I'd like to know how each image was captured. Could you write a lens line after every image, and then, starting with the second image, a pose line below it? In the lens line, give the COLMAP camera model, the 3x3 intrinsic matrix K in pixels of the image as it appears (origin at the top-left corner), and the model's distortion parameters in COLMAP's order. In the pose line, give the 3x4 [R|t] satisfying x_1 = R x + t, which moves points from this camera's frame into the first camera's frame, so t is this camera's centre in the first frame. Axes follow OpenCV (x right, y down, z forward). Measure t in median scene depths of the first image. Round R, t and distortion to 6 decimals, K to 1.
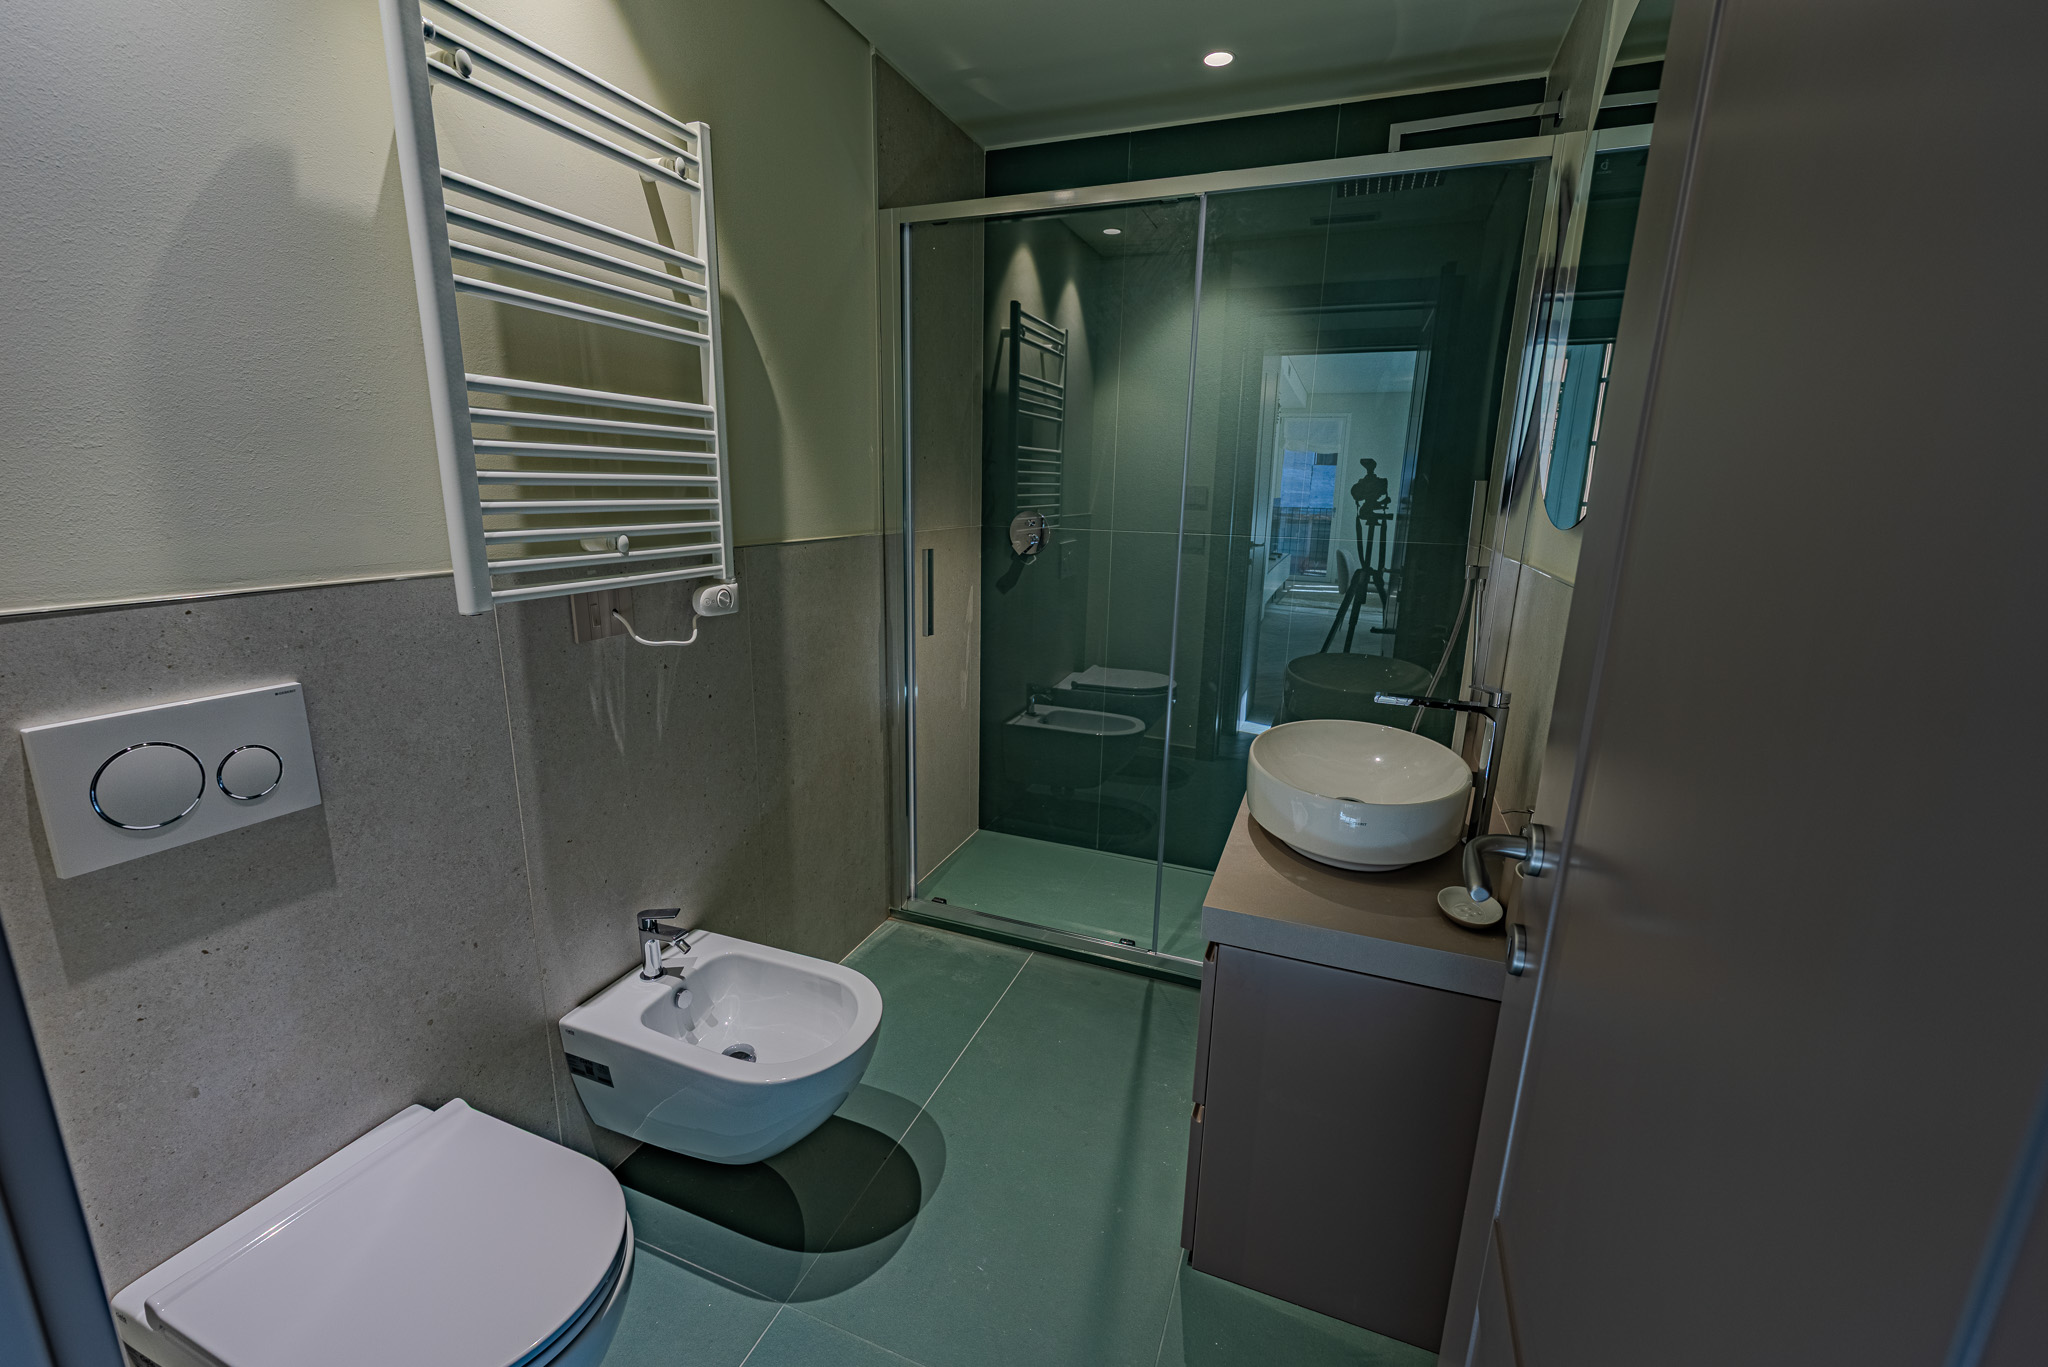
lens RADIAL K [[826.5, 0, 1014.2], [0, 826.5, 689.1], [0, 0, 1]] dist [-0.000178, -0.000901]
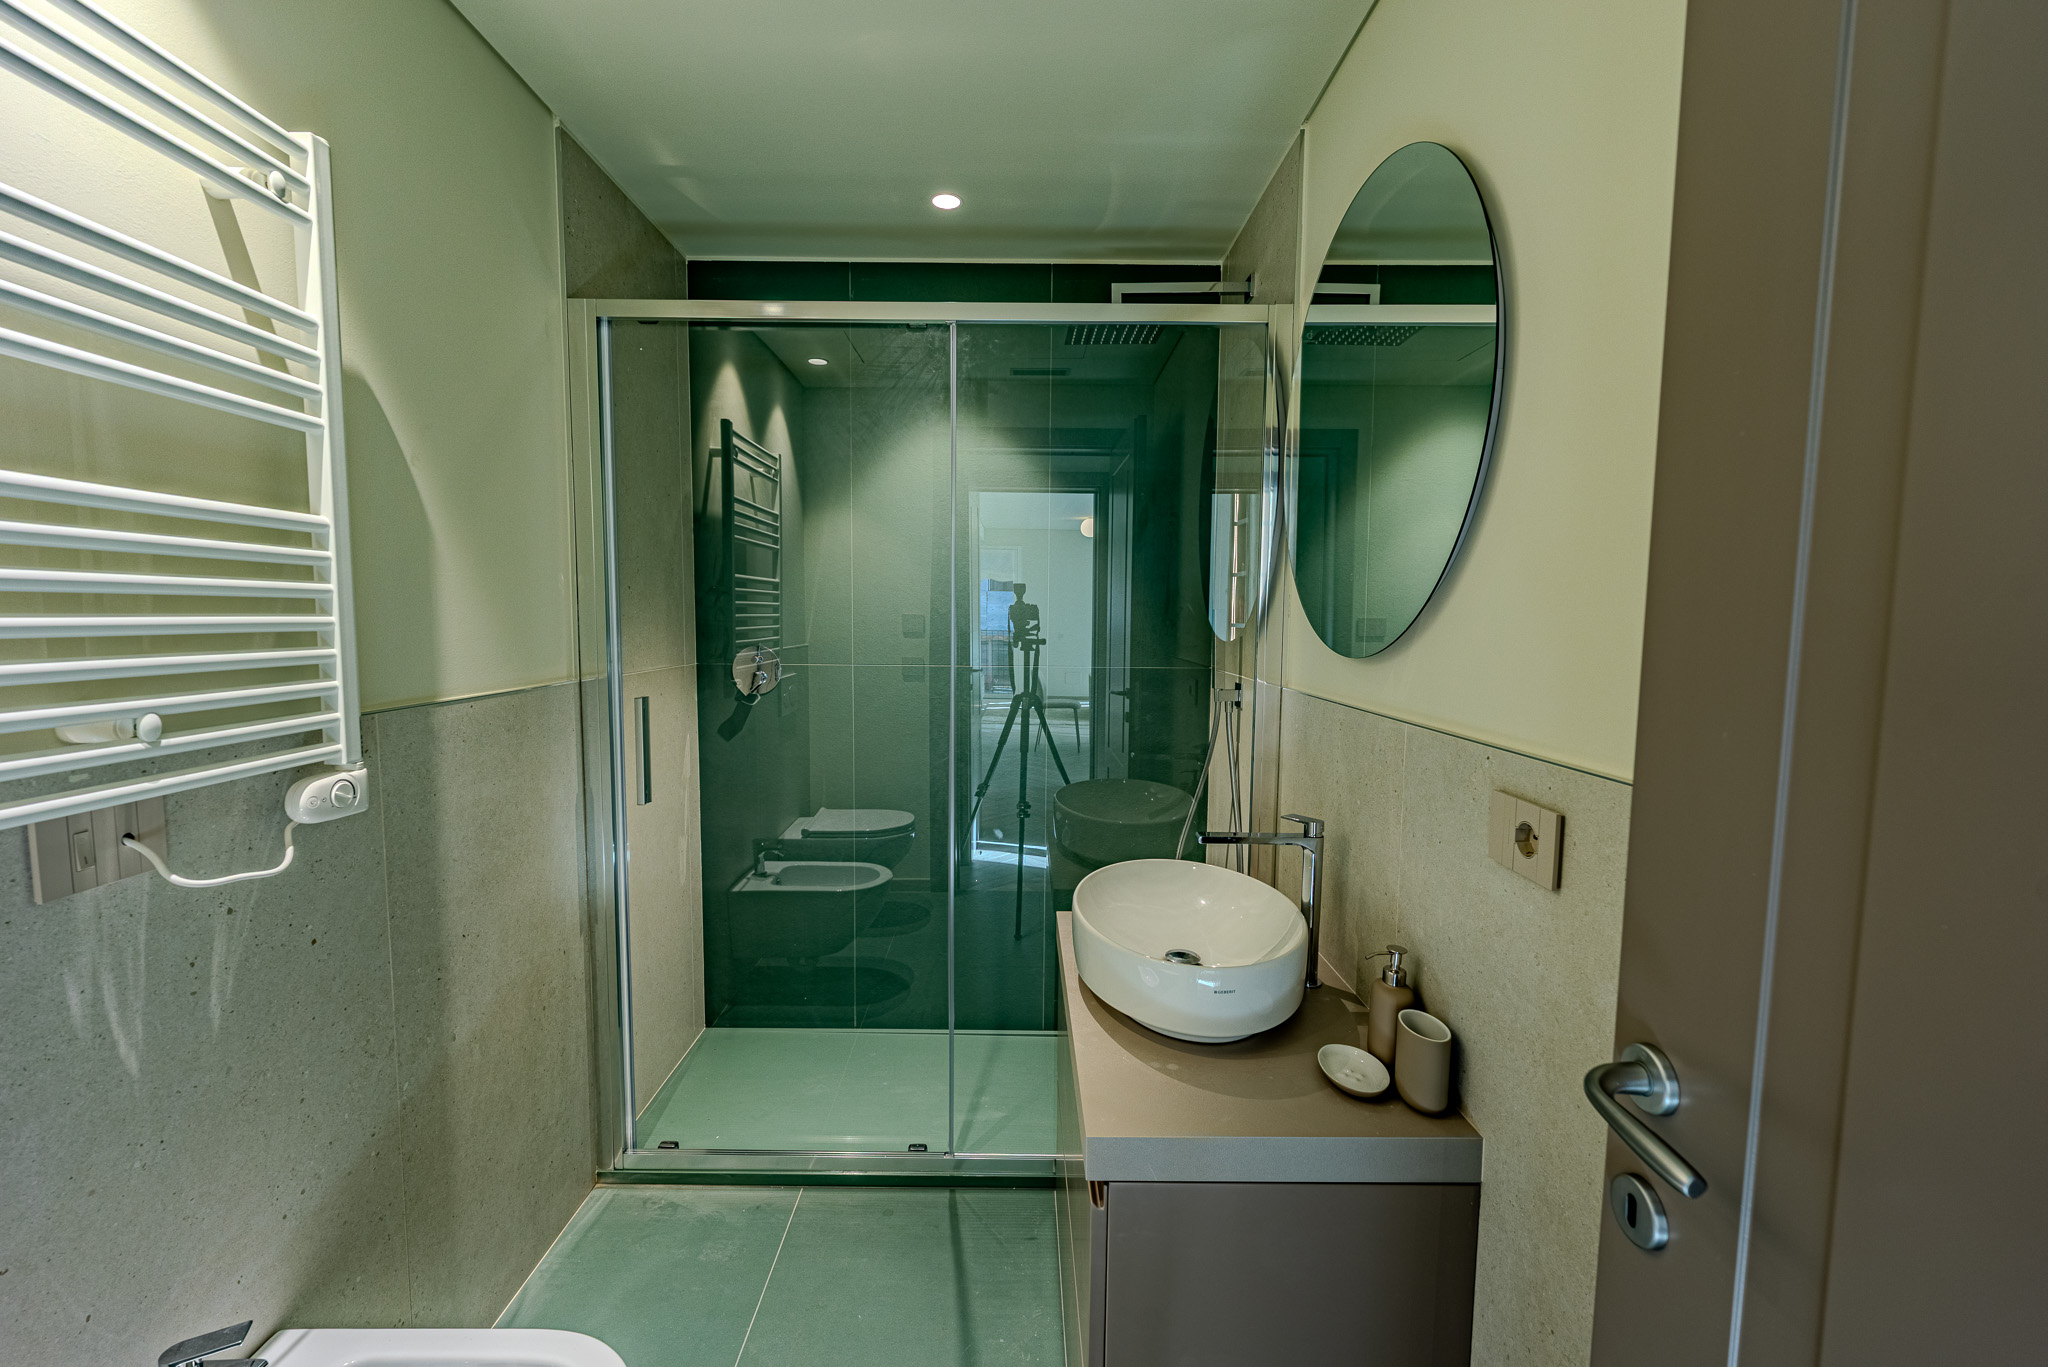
lens RADIAL K [[826.5, 0, 1014.2], [0, 826.5, 689.1], [0, 0, 1]] dist [-0.000178, -0.000901]
pose [[0.930602, -0.044476, 0.363320, -0.067585], [0.097551, 0.986827, -0.129062, -0.042948], [-0.352794, 0.155547, 0.922682, 0.141576]]
